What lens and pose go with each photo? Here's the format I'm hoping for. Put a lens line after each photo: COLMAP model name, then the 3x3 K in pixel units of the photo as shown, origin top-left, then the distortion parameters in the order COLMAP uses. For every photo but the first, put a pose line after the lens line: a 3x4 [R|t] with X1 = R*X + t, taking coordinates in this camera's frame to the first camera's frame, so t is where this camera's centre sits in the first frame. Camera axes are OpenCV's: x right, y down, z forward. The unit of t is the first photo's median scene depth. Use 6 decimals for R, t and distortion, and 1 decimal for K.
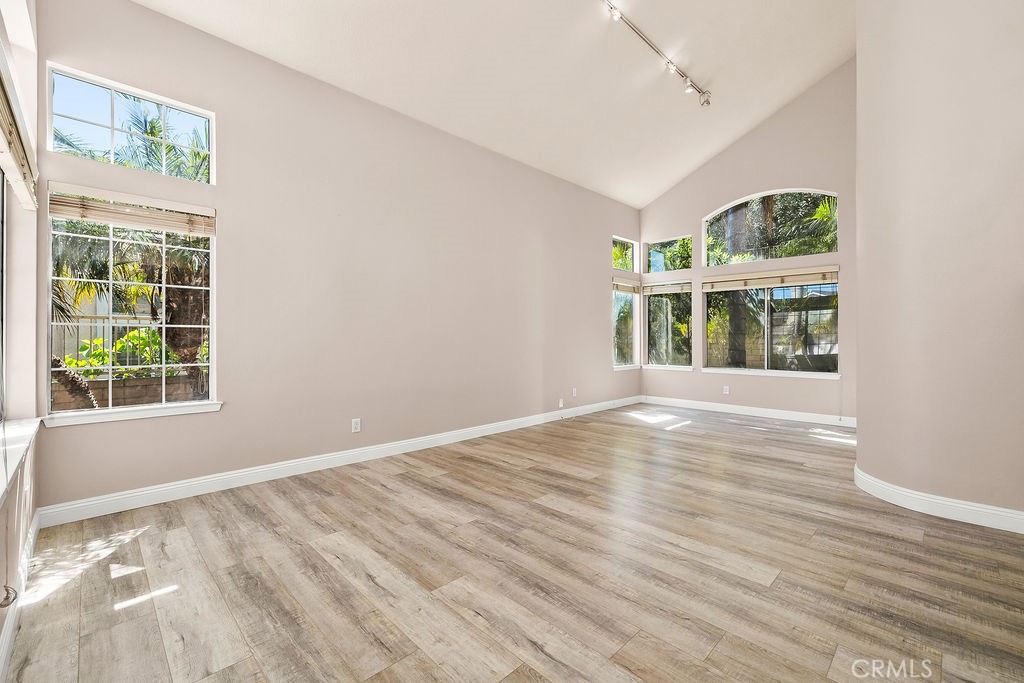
lens RADIAL K [[432.1, 0, 507.9], [0, 432.1, 340.3], [0, 0, 1]] dist [0.001645, -0.000002]
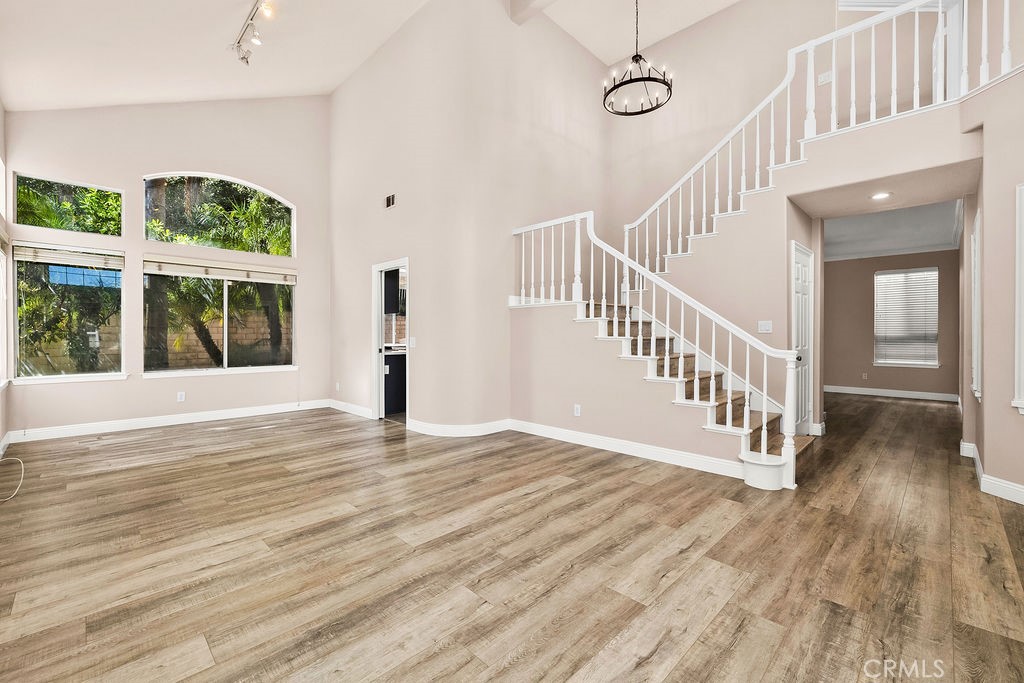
lens RADIAL K [[432.1, 0, 510.5], [0, 432.1, 334.3], [0, 0, 1]] dist [0.001645, -0.000002]
pose [[-0.015807, 0.001595, 0.999874, -0.787573], [0.002486, 0.999996, -0.001556, -0.002442], [-0.999872, 0.002461, -0.015811, 0.929915]]
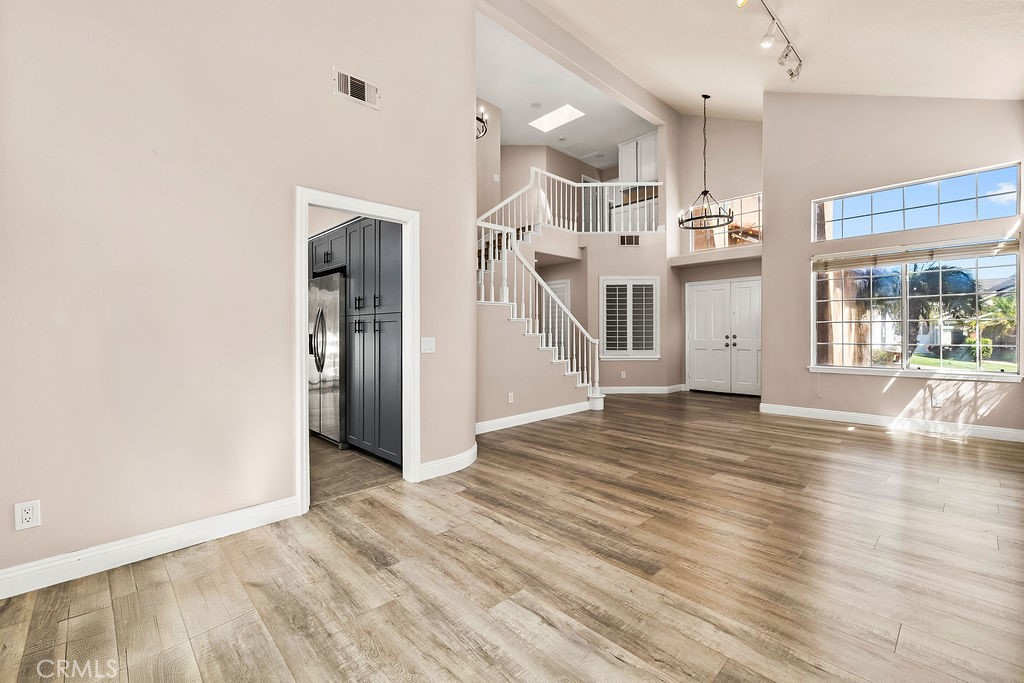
lens RADIAL K [[432.1, 0, 510.6], [0, 432.1, 335.1], [0, 0, 1]] dist [0.001645, -0.000002]
pose [[-0.999958, 0.006926, 0.005931, 0.836091], [0.006991, 0.999914, 0.011122, -0.011309], [-0.005854, 0.011163, -0.999921, 2.535126]]
